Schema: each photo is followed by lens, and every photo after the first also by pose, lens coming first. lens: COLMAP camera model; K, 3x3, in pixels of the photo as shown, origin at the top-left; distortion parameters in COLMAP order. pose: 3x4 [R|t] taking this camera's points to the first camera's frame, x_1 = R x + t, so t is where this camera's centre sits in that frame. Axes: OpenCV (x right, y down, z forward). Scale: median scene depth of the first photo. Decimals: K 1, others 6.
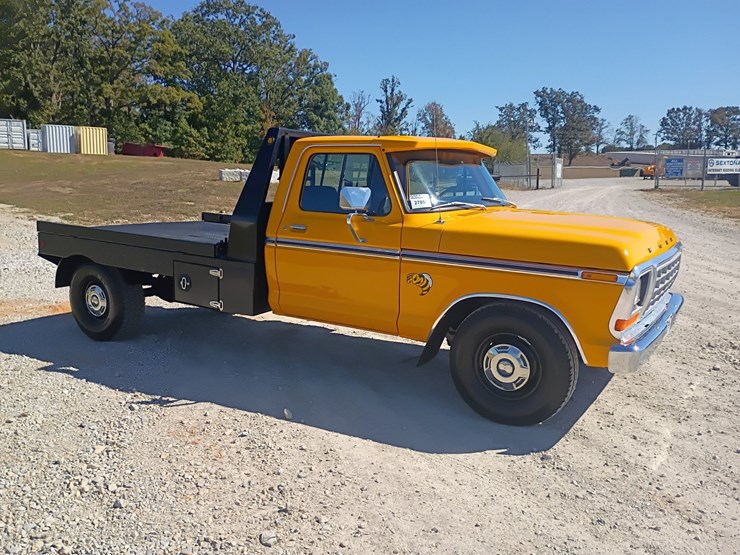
lens RADIAL K [[639.2, 0, 370.2], [0, 639.2, 271.8], [0, 0, 1]] dist [0.062754, -0.072646]
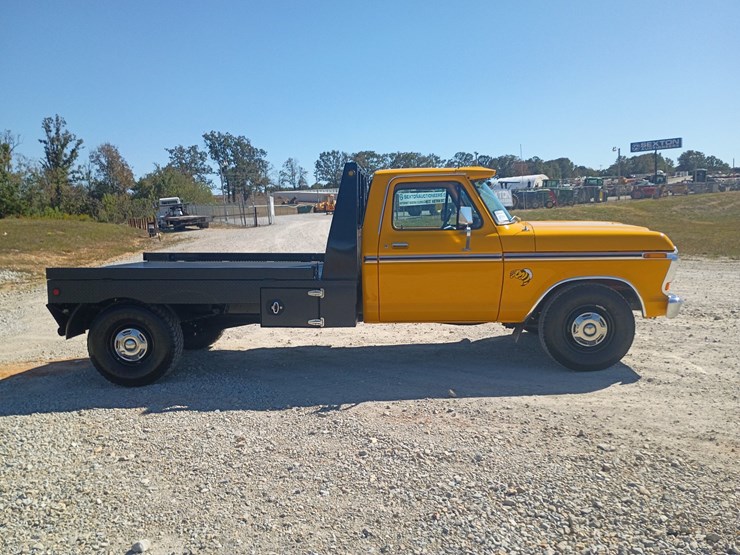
lens RADIAL K [[639.2, 0, 363.8], [0, 639.2, 278.0], [0, 0, 1]] dist [0.062754, -0.072646]
pose [[0.879196, -0.091338, 0.467623, -0.051646], [0.116414, 0.992888, -0.024940, 0.000977], [-0.462020, 0.076366, 0.883576, -0.000551]]
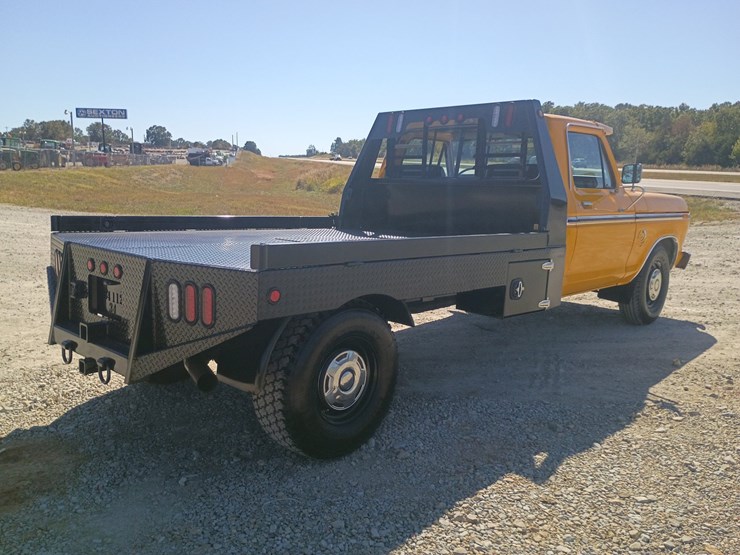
lens RADIAL K [[639.2, 0, 358.0], [0, 639.2, 258.1], [0, 0, 1]] dist [0.062754, -0.072646]
pose [[0.226641, -0.132400, 0.964937, -0.084486], [0.130656, 0.985896, 0.104587, -0.009827], [-0.965175, 0.102371, 0.240743, 0.078771]]
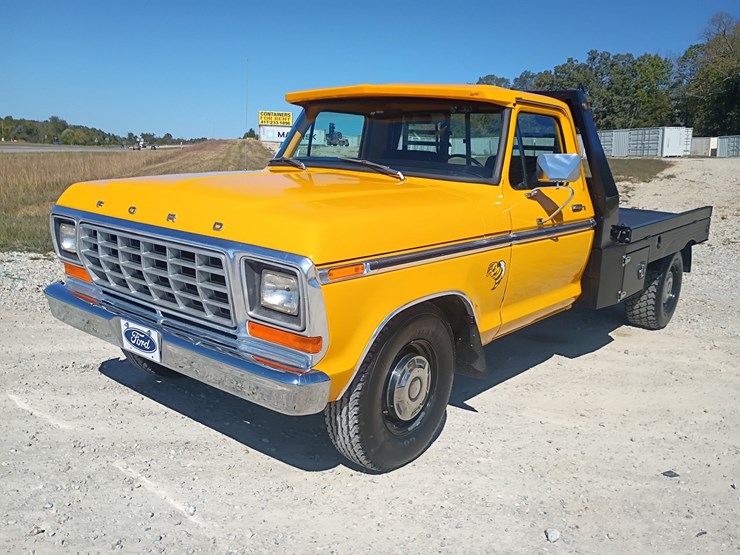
lens RADIAL K [[639.2, 0, 372.3], [0, 639.2, 274.3], [0, 0, 1]] dist [0.062754, -0.072646]
pose [[-0.130720, 0.166374, -0.977360, 0.069759], [-0.197776, 0.961628, 0.190148, -0.009876], [0.971492, 0.218155, -0.092800, 0.084115]]
